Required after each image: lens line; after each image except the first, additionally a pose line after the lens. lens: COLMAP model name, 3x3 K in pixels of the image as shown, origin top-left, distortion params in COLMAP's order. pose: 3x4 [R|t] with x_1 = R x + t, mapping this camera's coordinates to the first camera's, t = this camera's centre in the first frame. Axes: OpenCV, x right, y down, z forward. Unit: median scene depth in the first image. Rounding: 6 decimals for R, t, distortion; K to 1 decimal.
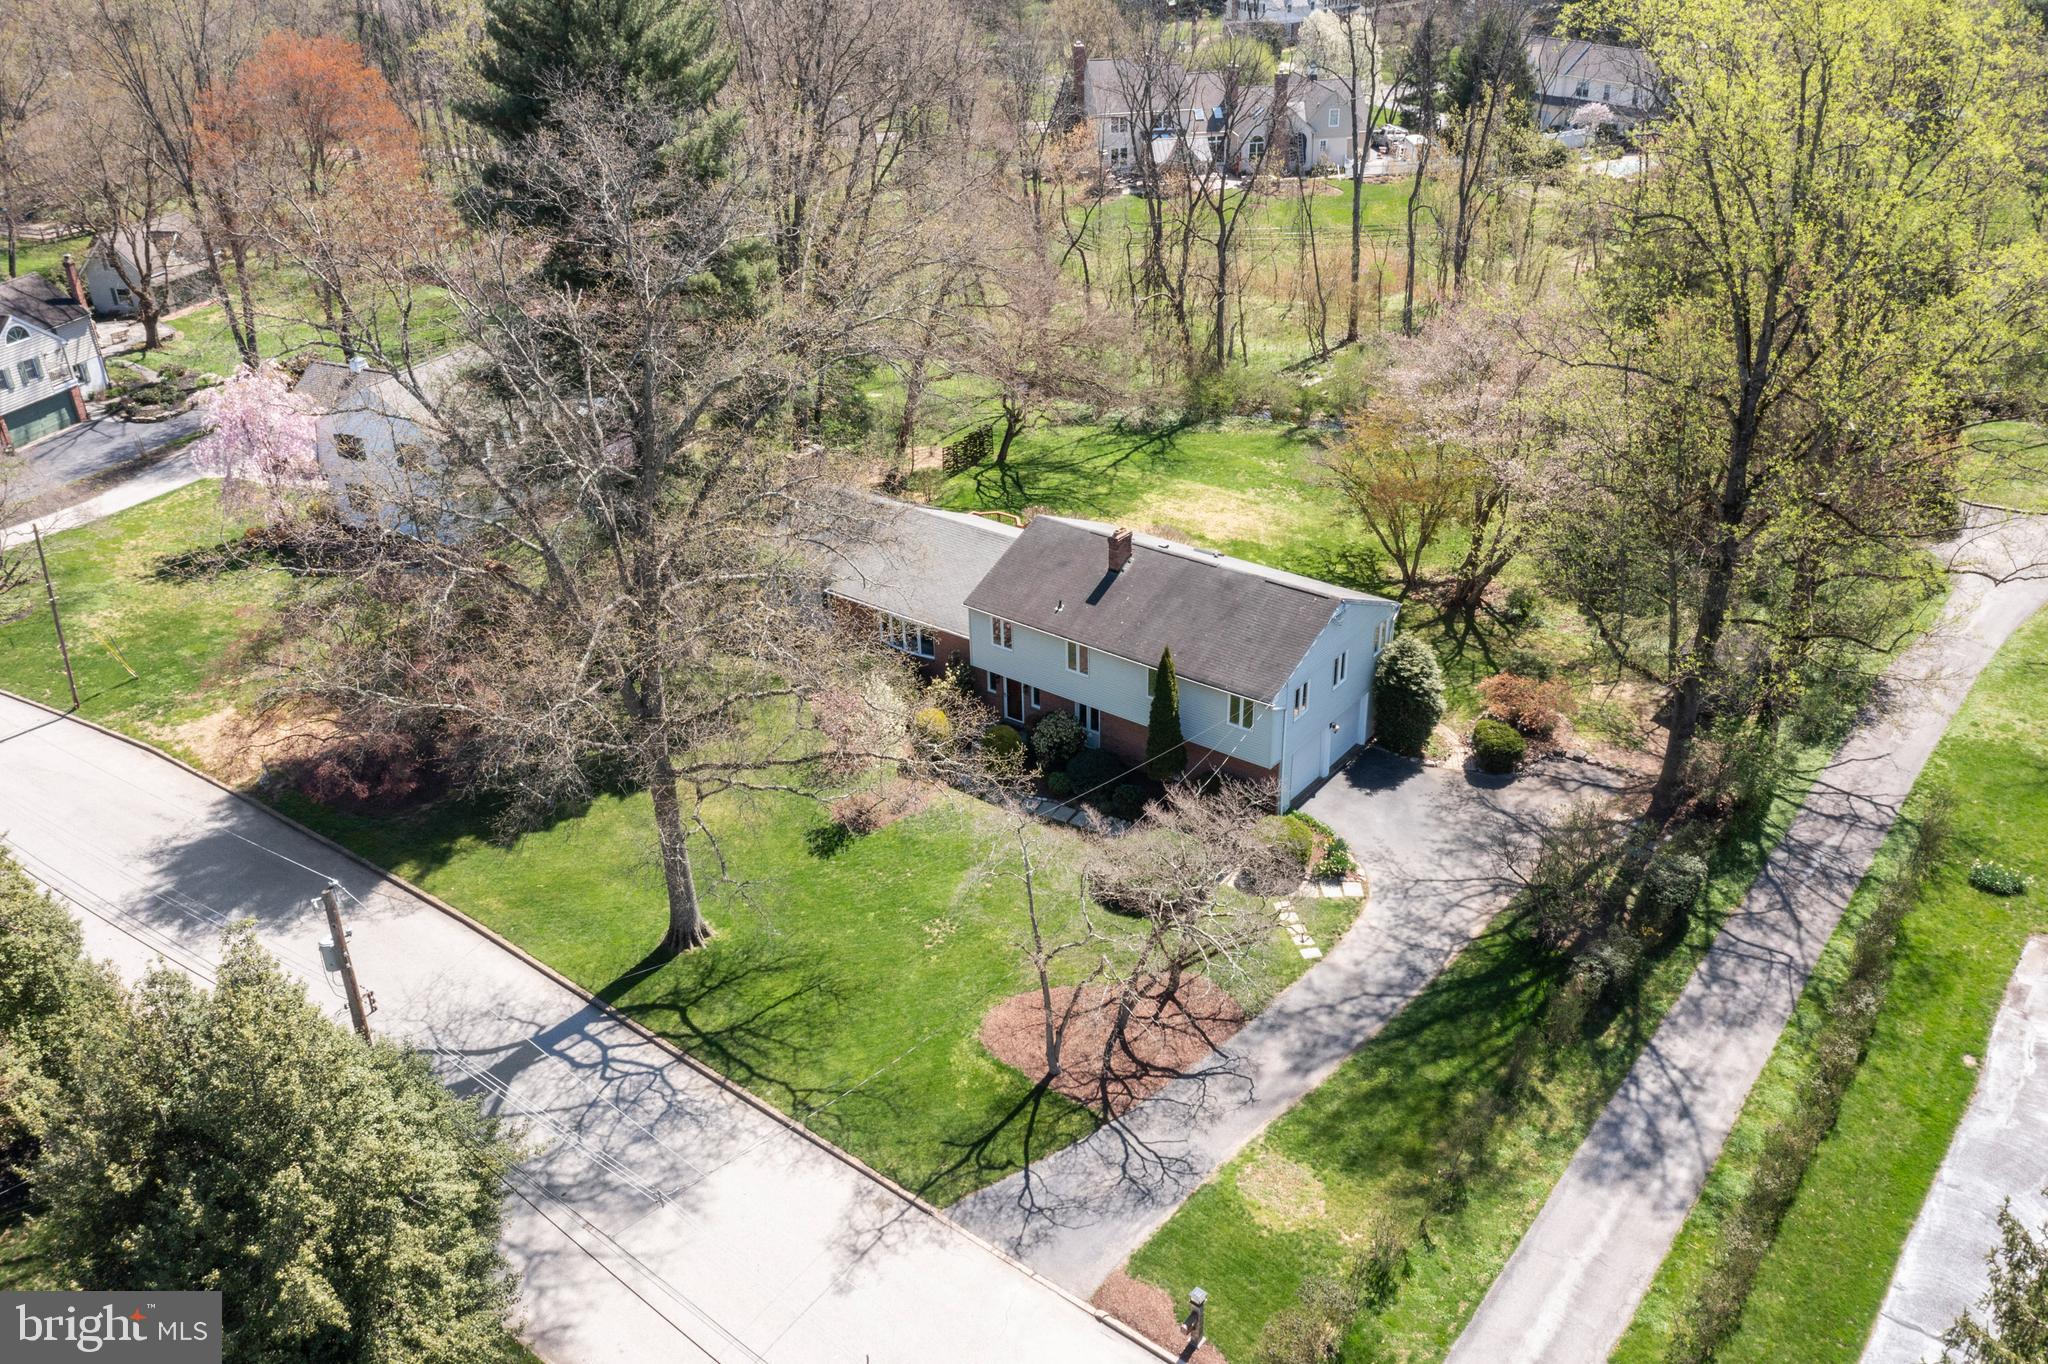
lens RADIAL K [[1624.8, 0, 1028.2], [0, 1624.8, 683.3], [0, 0, 1]] dist [-0.025558, -0.006991]
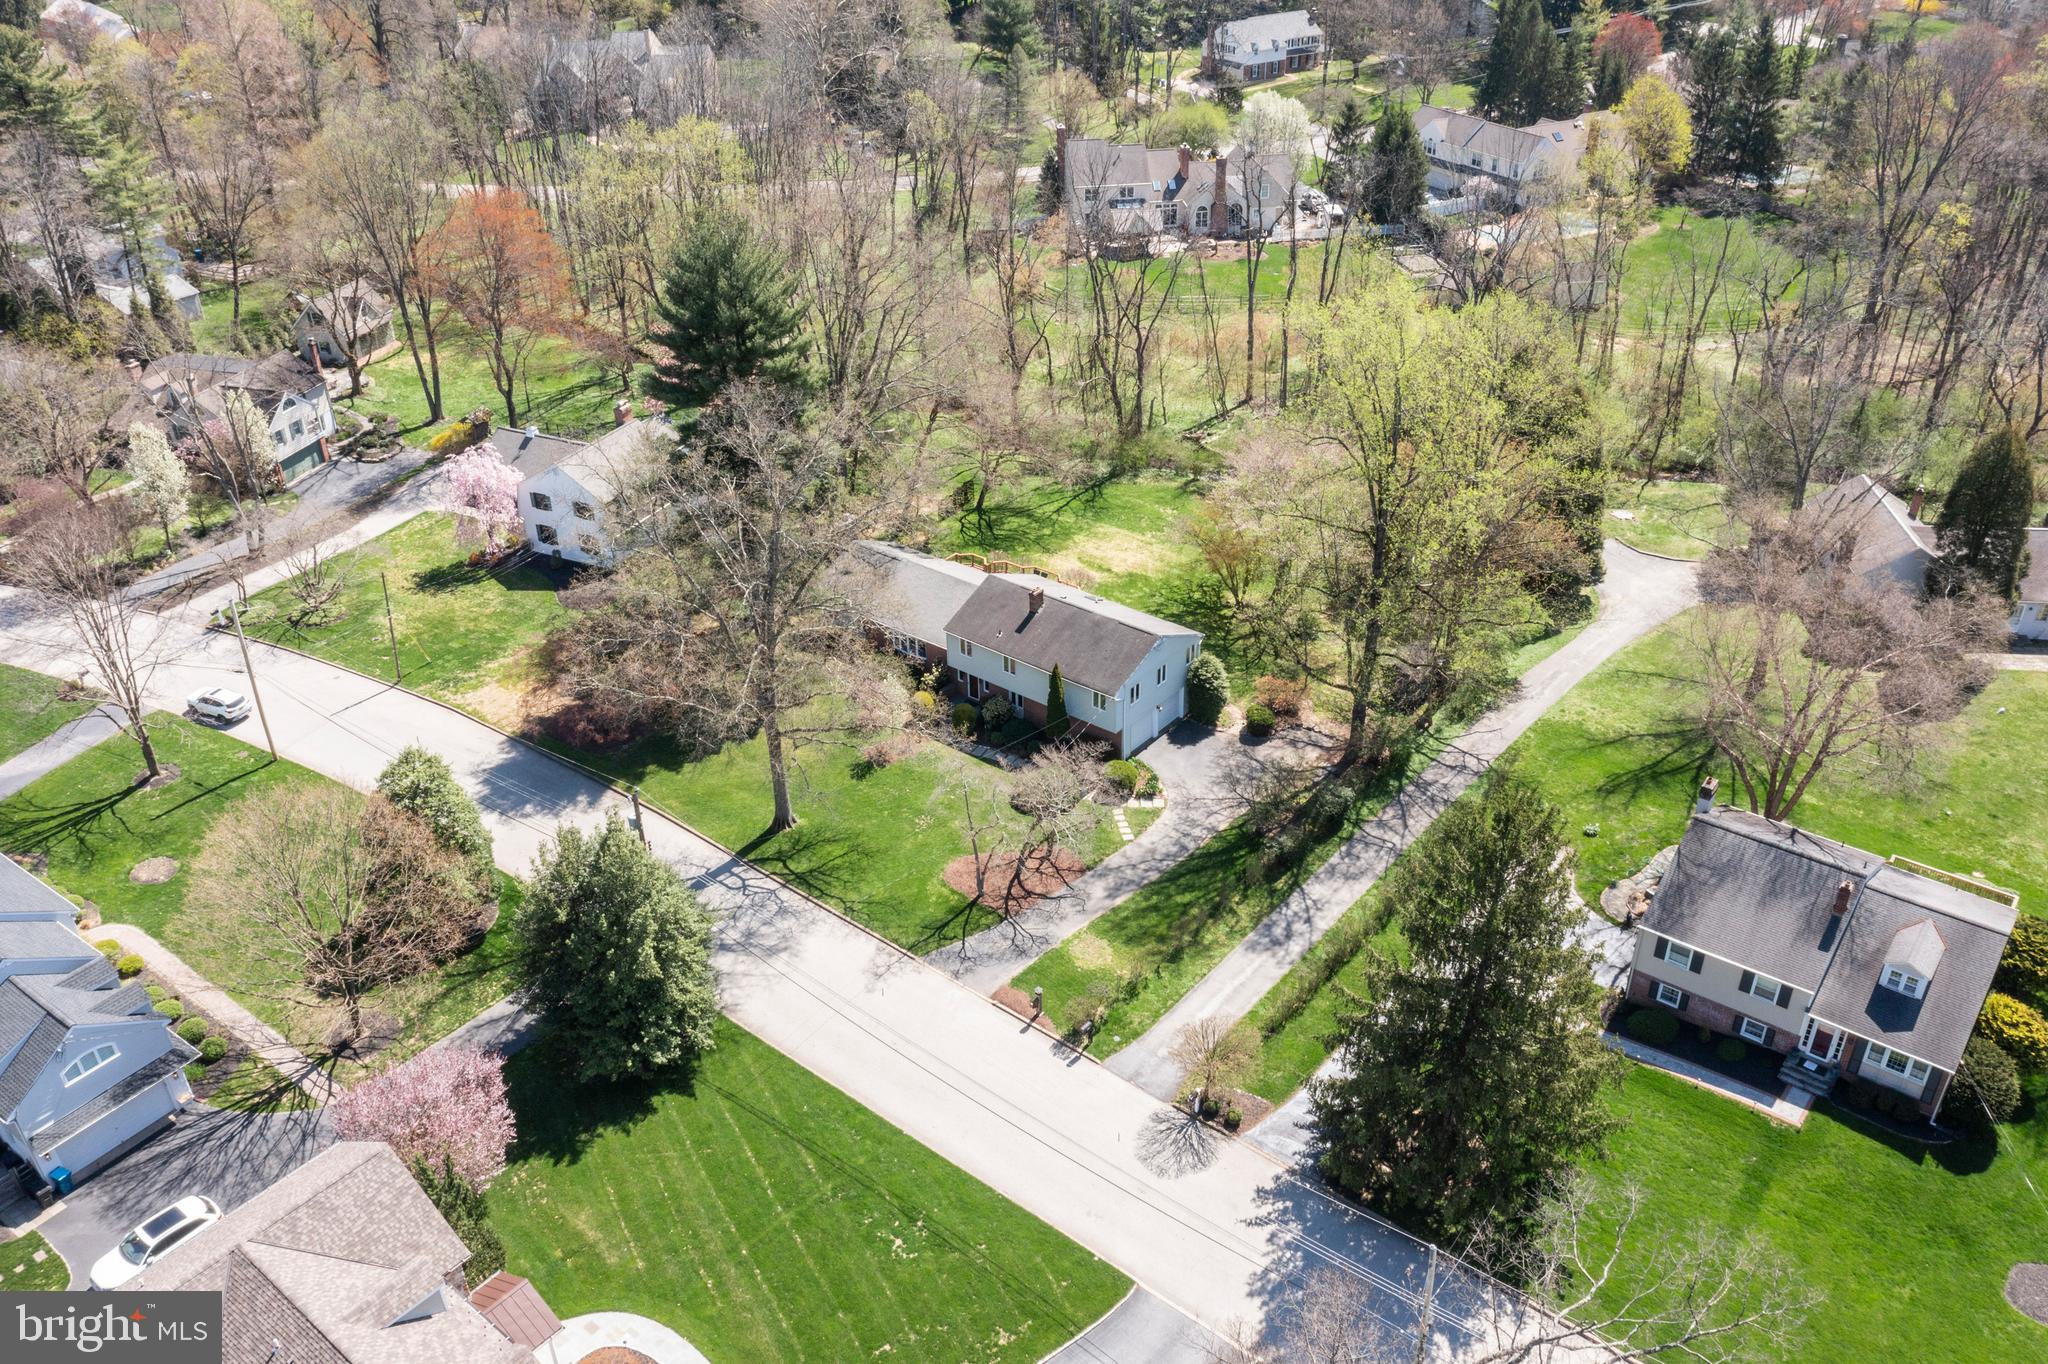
lens RADIAL K [[1624.8, 0, 1019.6], [0, 1624.8, 683.8], [0, 0, 1]] dist [-0.025558, -0.006991]
pose [[0.999779, 0.015258, -0.014451, 0.072078], [-0.014551, 0.998752, 0.047772, -0.084383], [0.015162, -0.047552, 0.998754, -0.757877]]
